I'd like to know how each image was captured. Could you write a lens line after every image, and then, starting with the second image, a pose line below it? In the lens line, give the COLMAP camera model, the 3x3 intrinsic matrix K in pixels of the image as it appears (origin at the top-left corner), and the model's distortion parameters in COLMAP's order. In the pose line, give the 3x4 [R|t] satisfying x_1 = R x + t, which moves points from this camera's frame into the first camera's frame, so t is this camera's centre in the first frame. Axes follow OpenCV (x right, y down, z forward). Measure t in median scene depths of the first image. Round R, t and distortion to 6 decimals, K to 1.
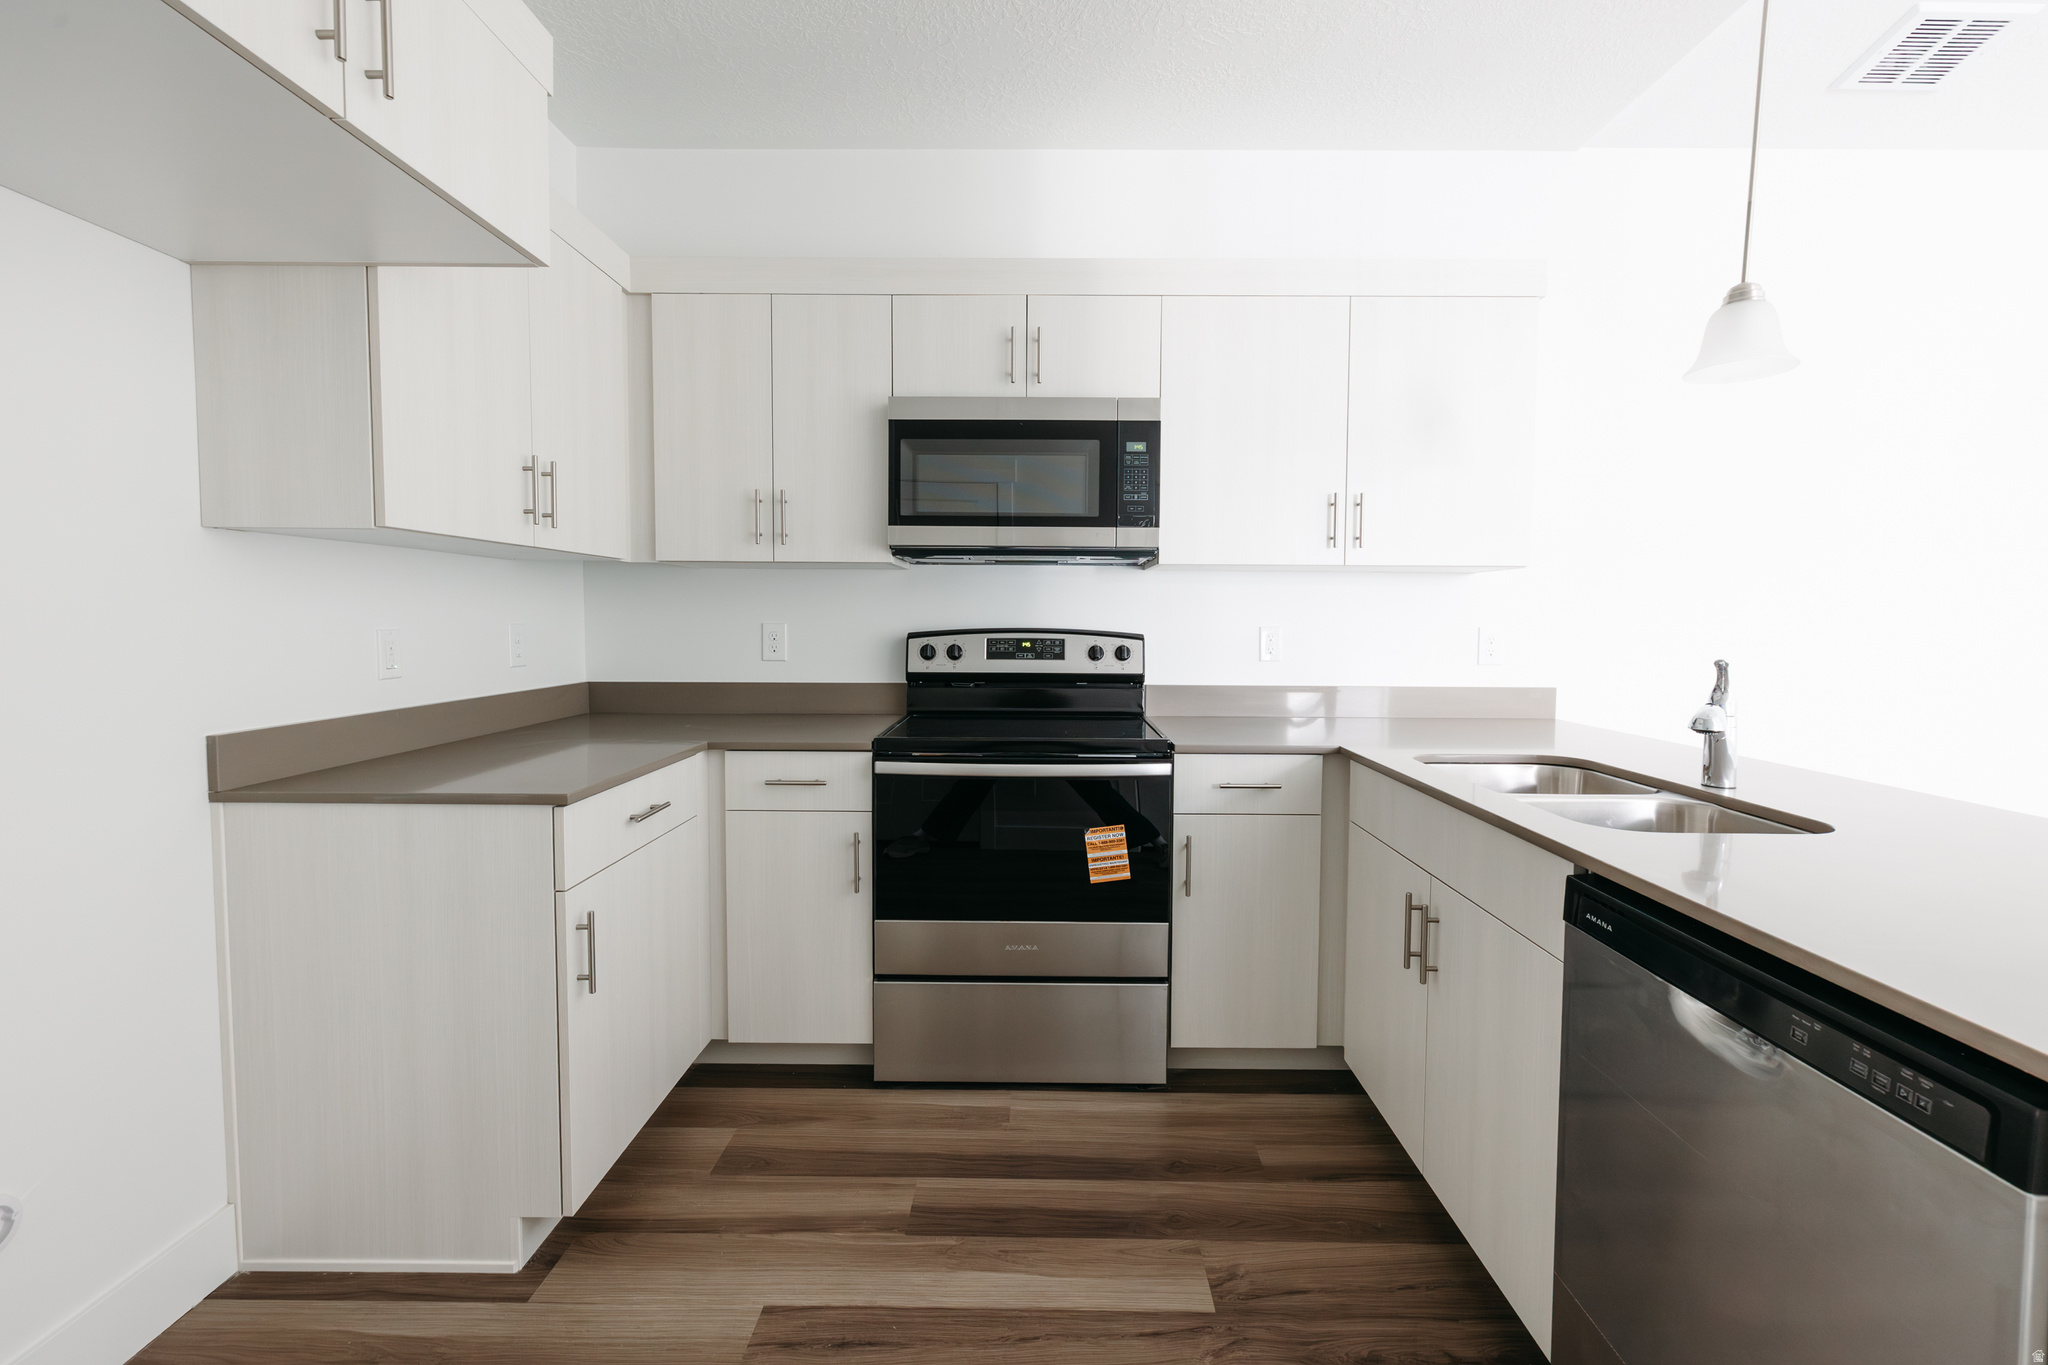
lens RADIAL K [[875.9, 0, 1036.5], [0, 875.9, 658.6], [0, 0, 1]] dist [0.000732, -0.000326]
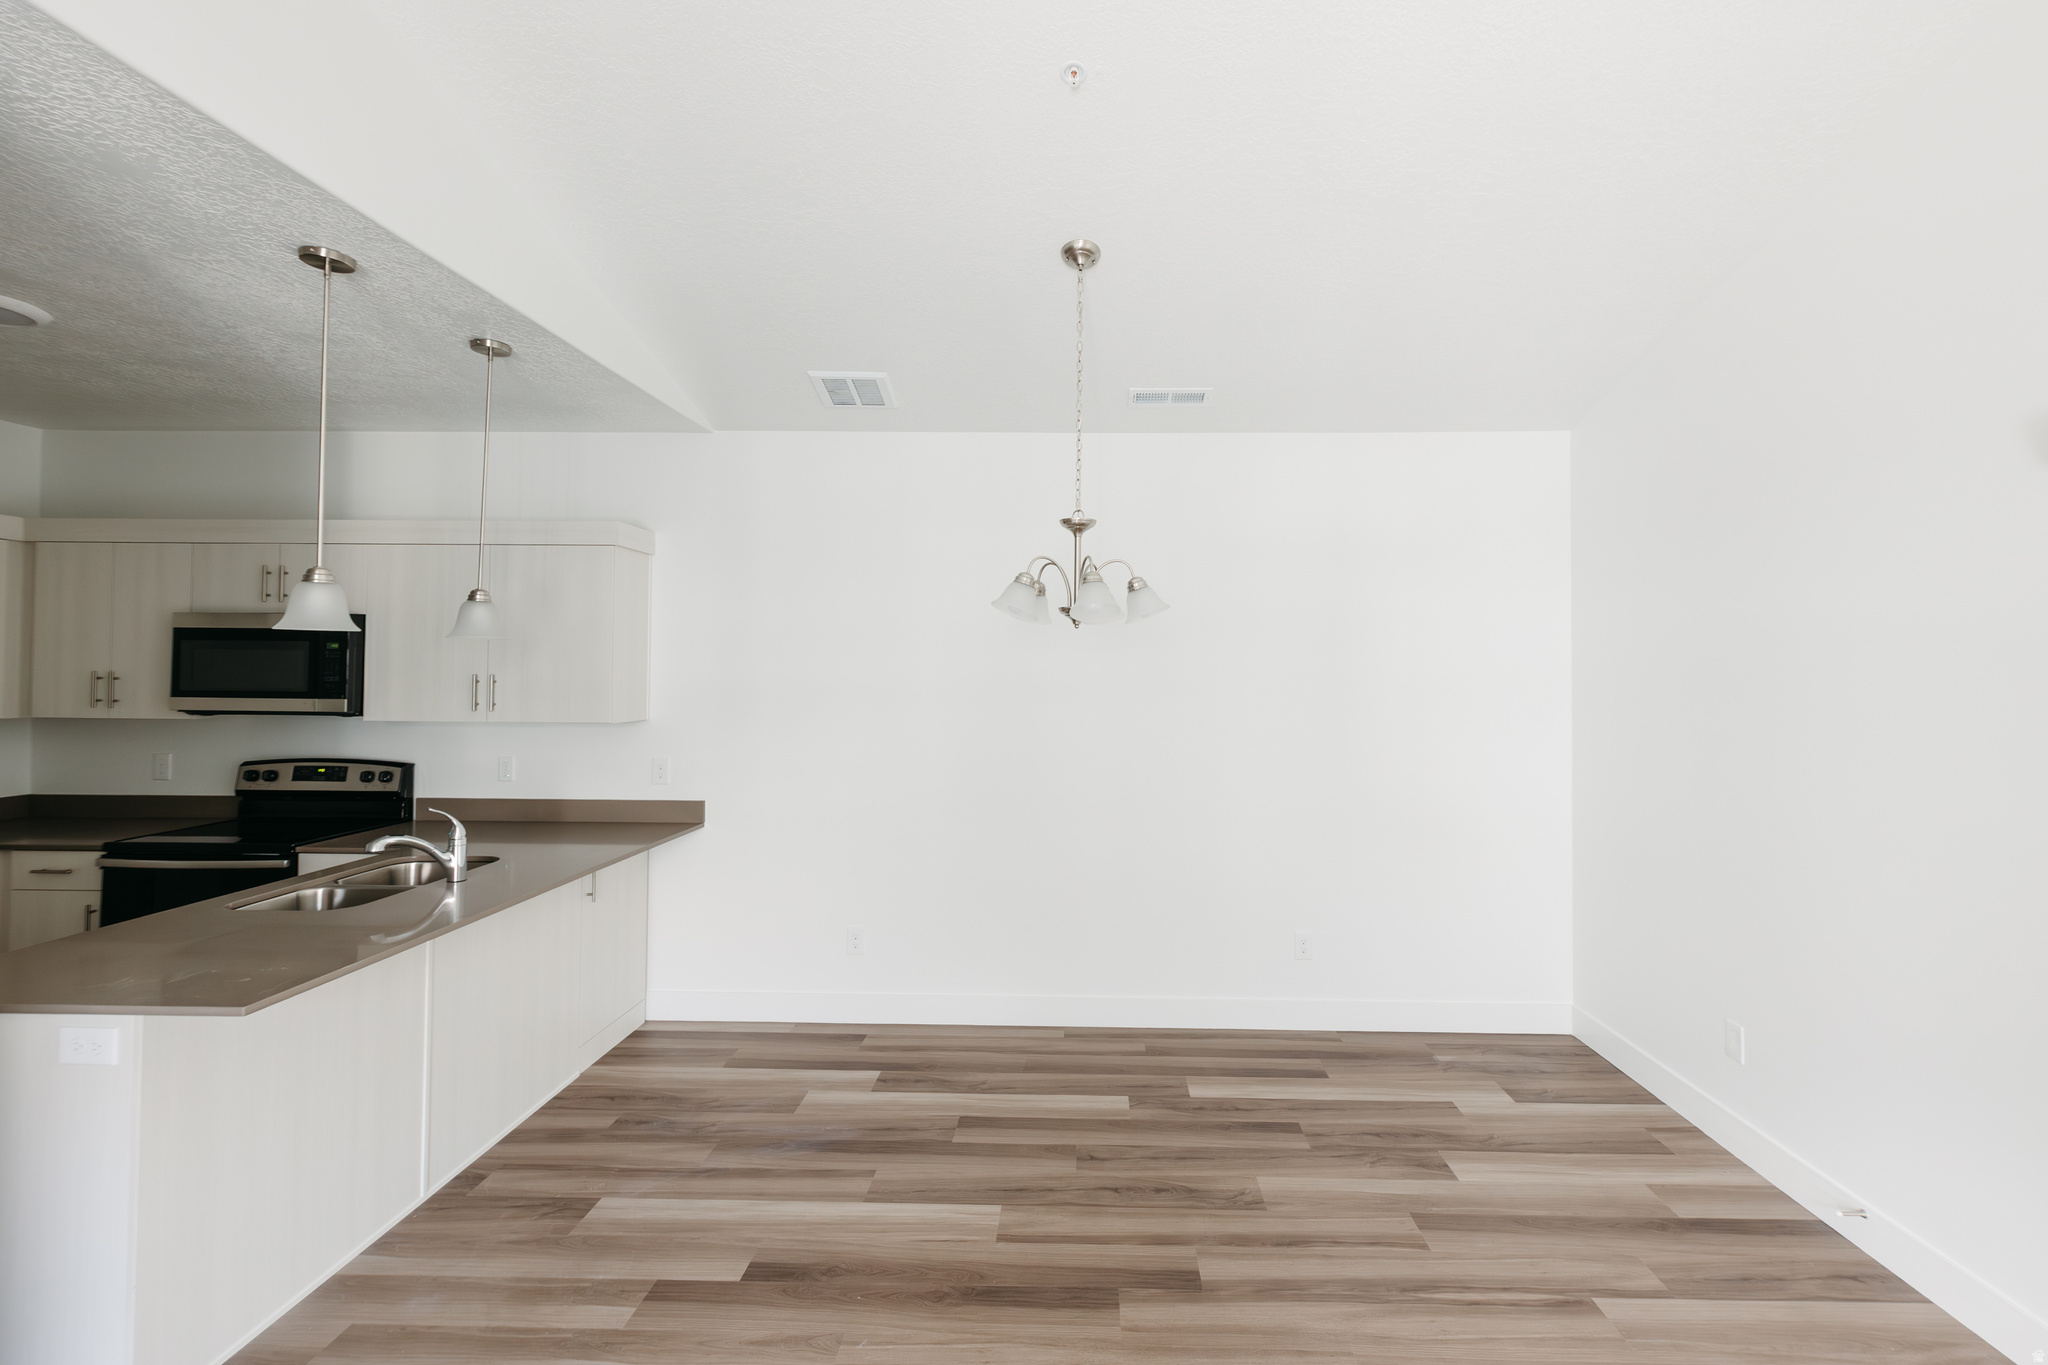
lens RADIAL K [[903.4, 0, 1074.2], [0, 903.4, 646.4], [0, 0, 1]] dist [0.002124, 0.000020]
pose [[0.999956, 0.001898, -0.009158, 1.367526], [-0.002551, 0.997415, -0.071811, -0.127681], [0.008998, 0.071831, 0.997376, -0.532313]]
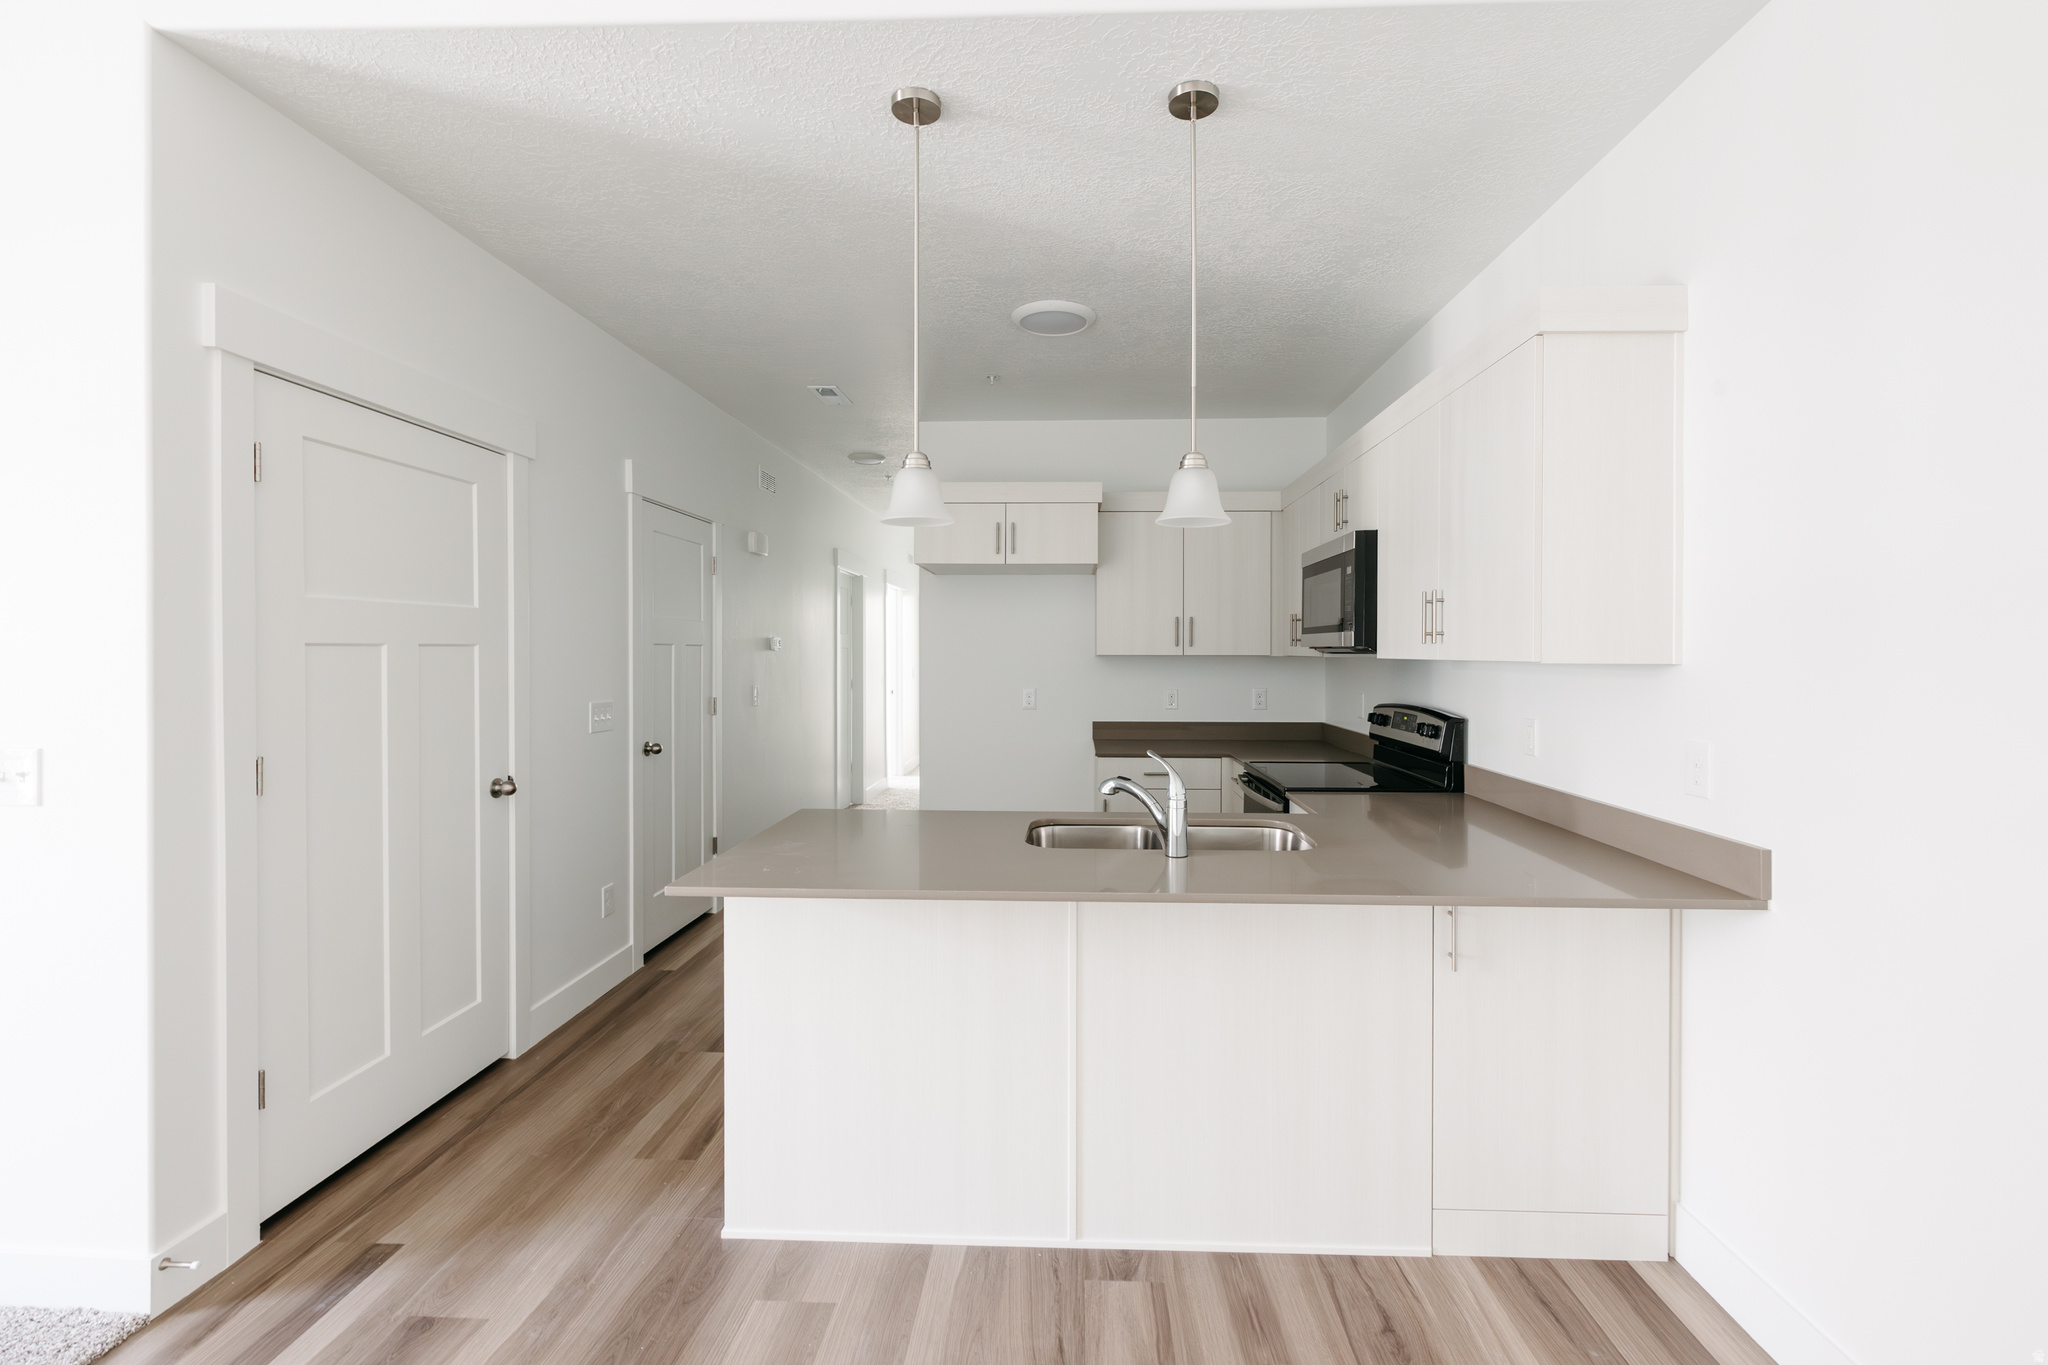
lens RADIAL K [[875.9, 0, 1036.5], [0, 875.9, 658.6], [0, 0, 1]] dist [0.000732, -0.000326]
pose [[-0.035044, 0.002982, -0.999381, 1.393231], [-0.051456, 0.998664, 0.004784, -0.088905], [0.998060, 0.051592, -0.034844, 0.568879]]
